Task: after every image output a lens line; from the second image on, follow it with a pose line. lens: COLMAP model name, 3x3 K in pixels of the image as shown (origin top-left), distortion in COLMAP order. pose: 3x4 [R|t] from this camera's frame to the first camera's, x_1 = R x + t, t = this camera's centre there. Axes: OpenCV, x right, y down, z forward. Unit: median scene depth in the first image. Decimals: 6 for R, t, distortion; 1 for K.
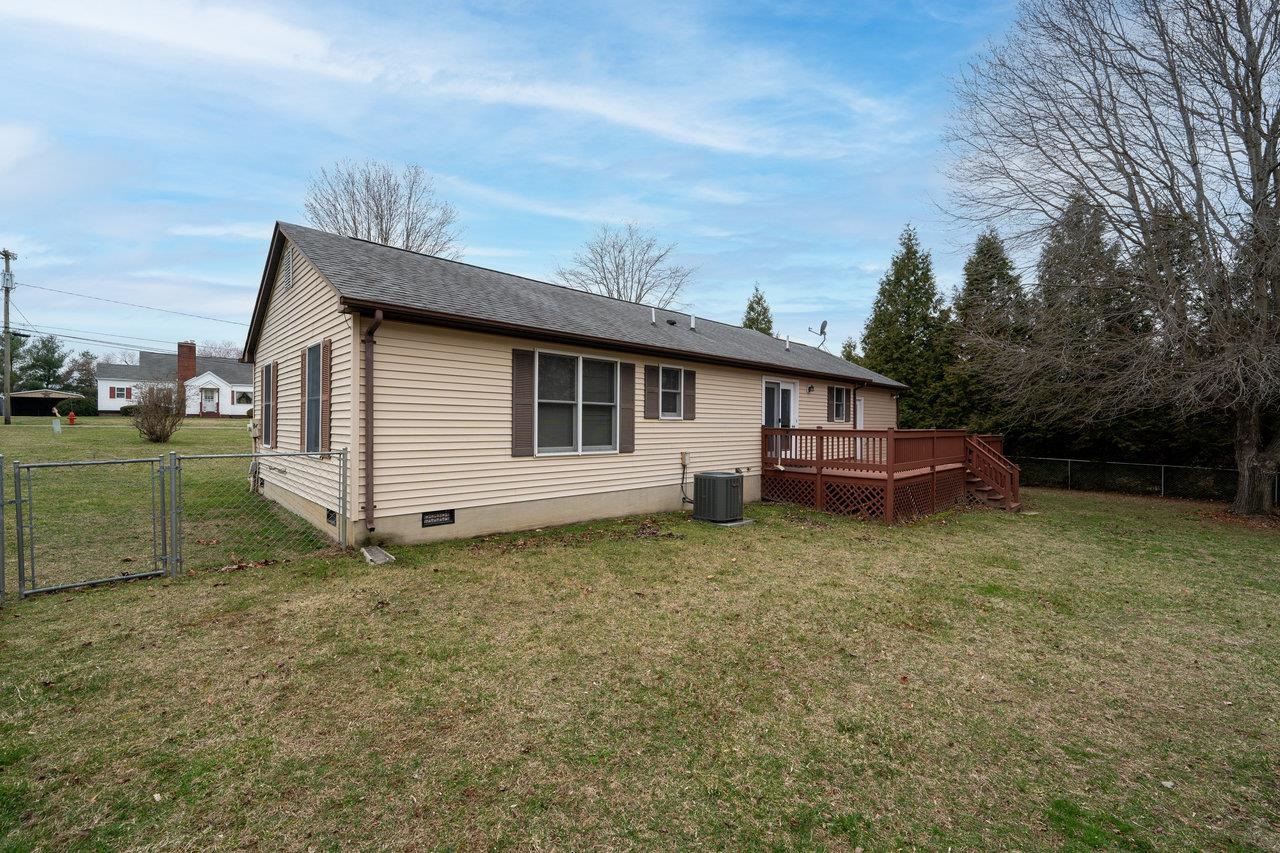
lens RADIAL K [[529.2, 0, 639.9], [0, 529.2, 433.8], [0, 0, 1]] dist [-0.006665, -0.000223]
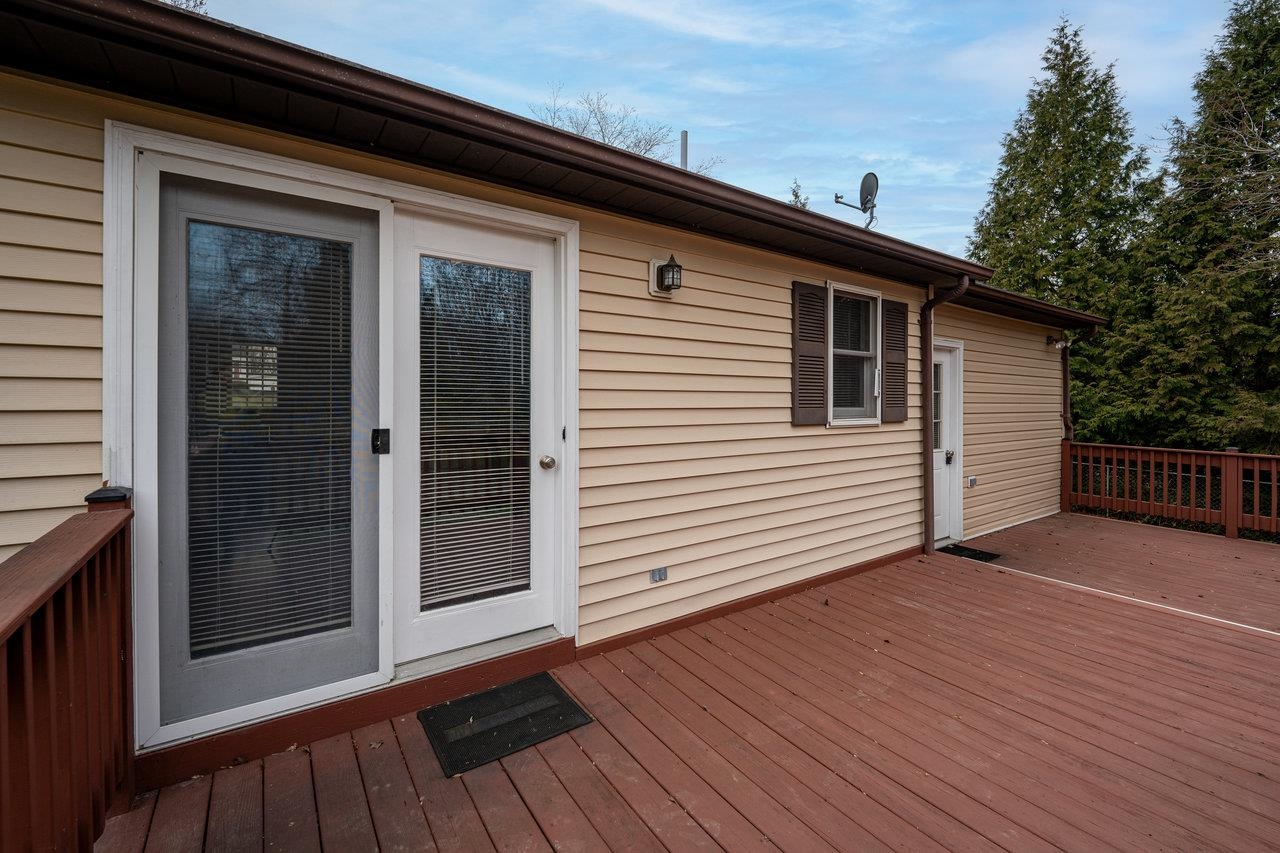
lens RADIAL K [[529.2, 0, 652.1], [0, 529.2, 398.4], [0, 0, 1]] dist [-0.006665, -0.000223]
pose [[0.987440, 0.003170, -0.157960, 0.468269], [-0.005998, 0.999830, -0.017432, -0.043656], [0.157877, 0.018161, 0.987292, 1.059504]]
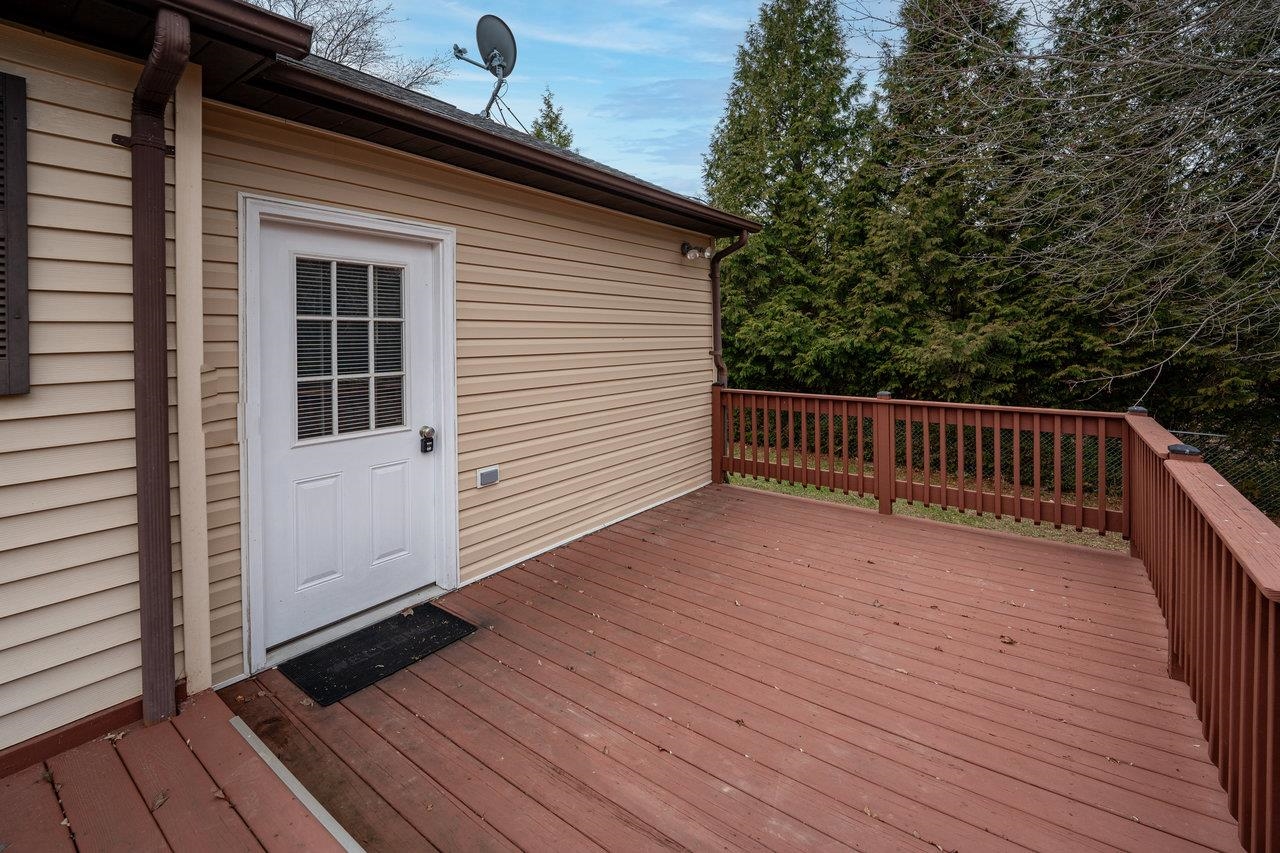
lens RADIAL K [[529.2, 0, 641.5], [0, 529.2, 337.5], [0, 0, 1]] dist [-0.006665, -0.000223]
pose [[0.991994, -0.015293, 0.125352, 0.742017], [0.017146, 0.999759, -0.013718, -0.045385], [-0.125112, 0.015758, 0.992017, 1.311617]]
